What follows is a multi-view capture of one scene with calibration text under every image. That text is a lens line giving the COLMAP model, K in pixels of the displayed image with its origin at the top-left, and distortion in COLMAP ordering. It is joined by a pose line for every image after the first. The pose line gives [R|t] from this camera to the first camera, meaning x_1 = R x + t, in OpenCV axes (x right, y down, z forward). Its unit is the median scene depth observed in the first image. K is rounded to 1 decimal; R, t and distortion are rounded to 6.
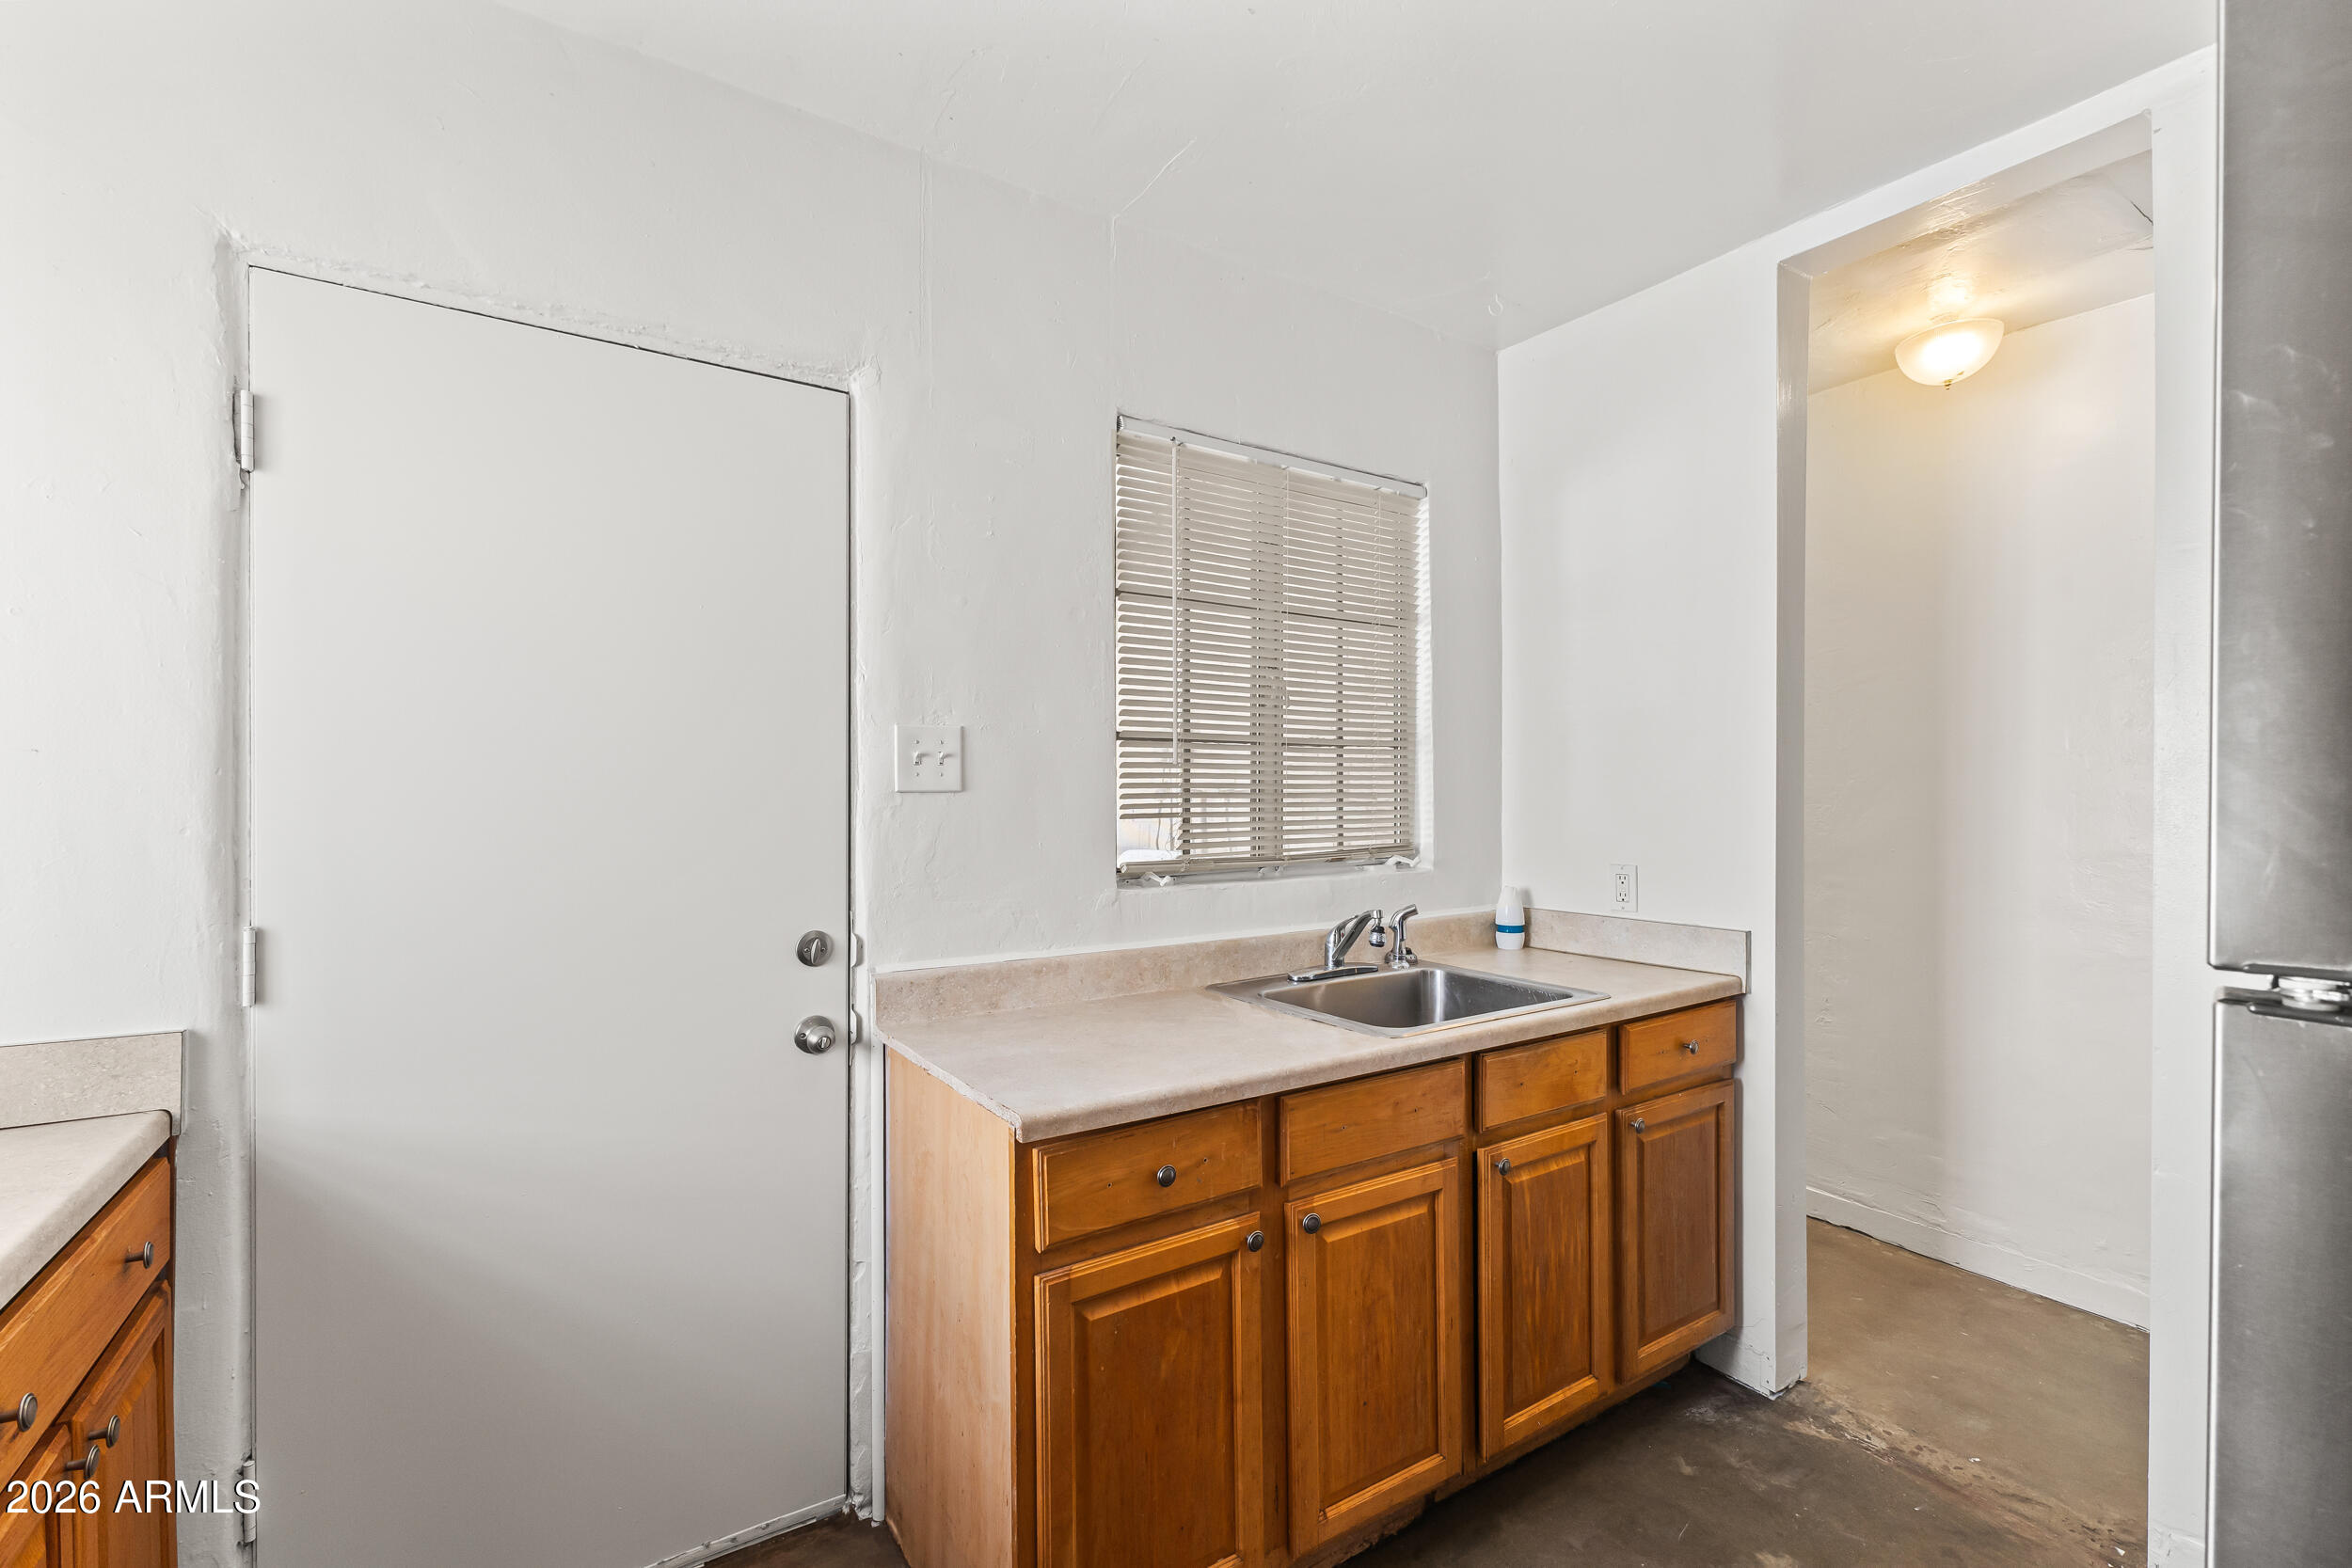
lens RADIAL K [[1021.0, 0, 1177.0], [0, 1021.0, 789.3], [0, 0, 1]] dist [0.000529, -0.000068]
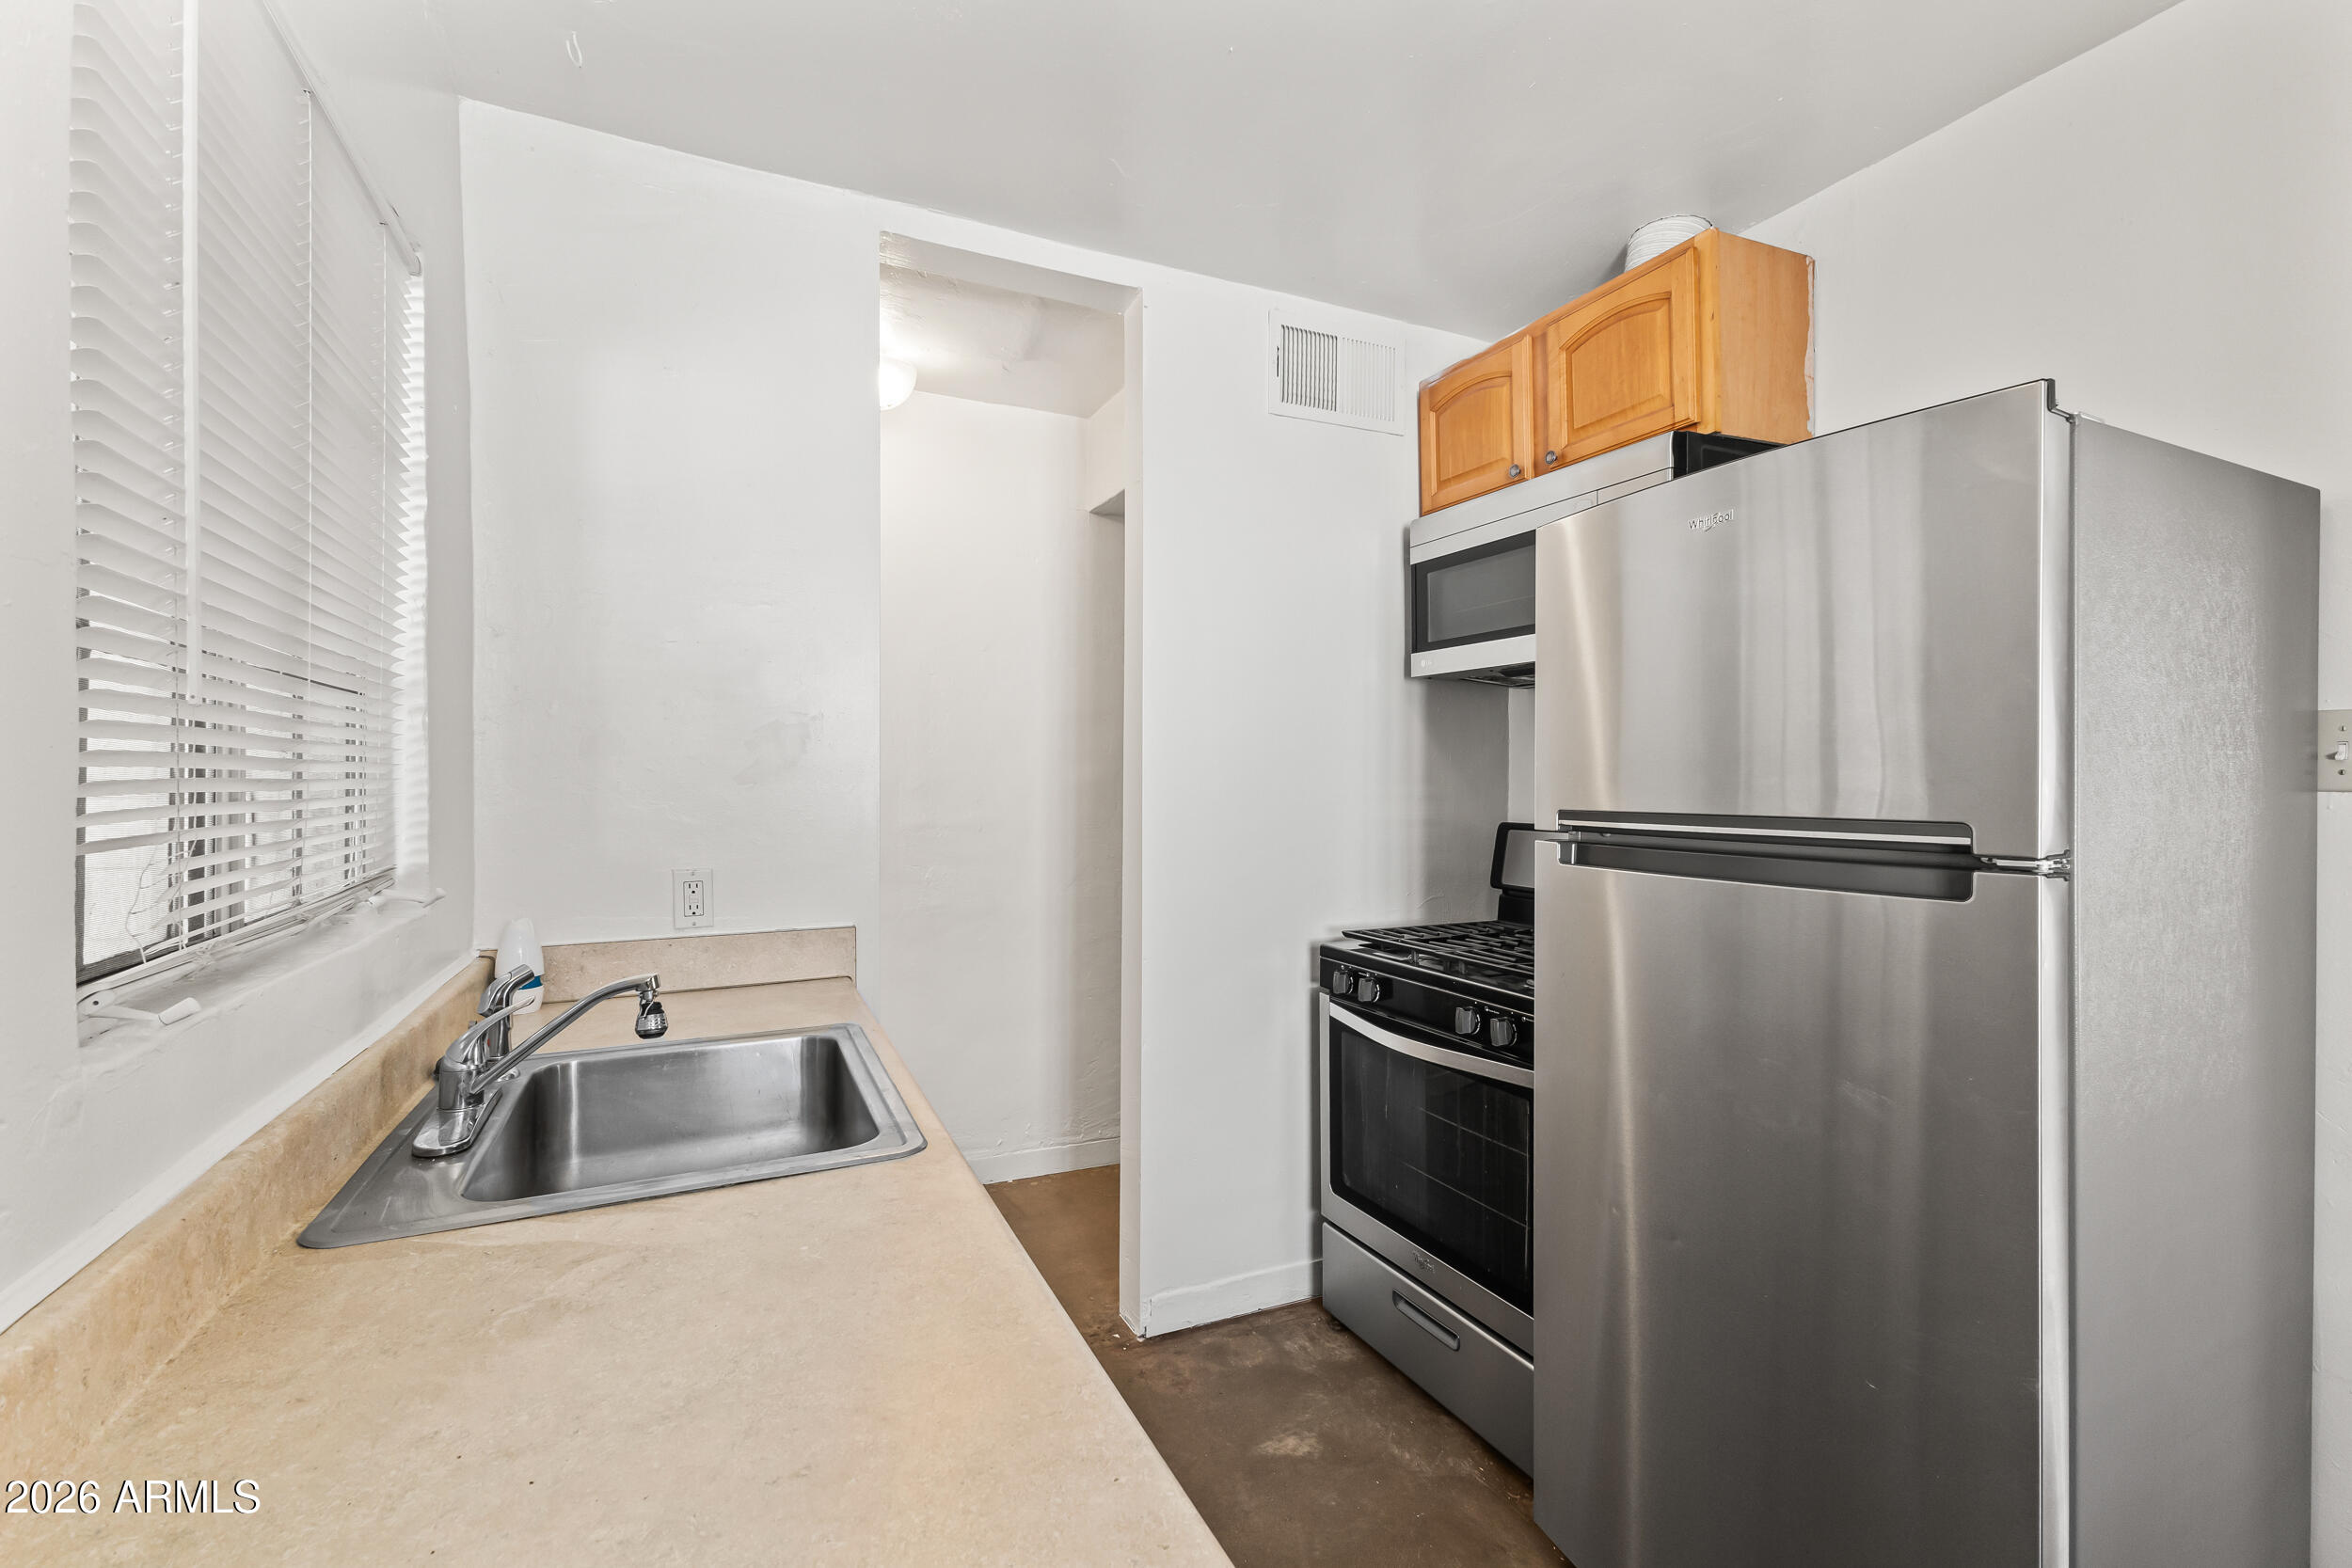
lens RADIAL K [[1021.0, 0, 1178.3], [0, 1021.0, 780.3], [0, 0, 1]] dist [0.000529, -0.000068]
pose [[0.146950, -0.002532, 0.989141, -0.277828], [-0.000596, 0.999996, 0.002649, 0.002348], [-0.989144, -0.000978, 0.146948, 0.489532]]
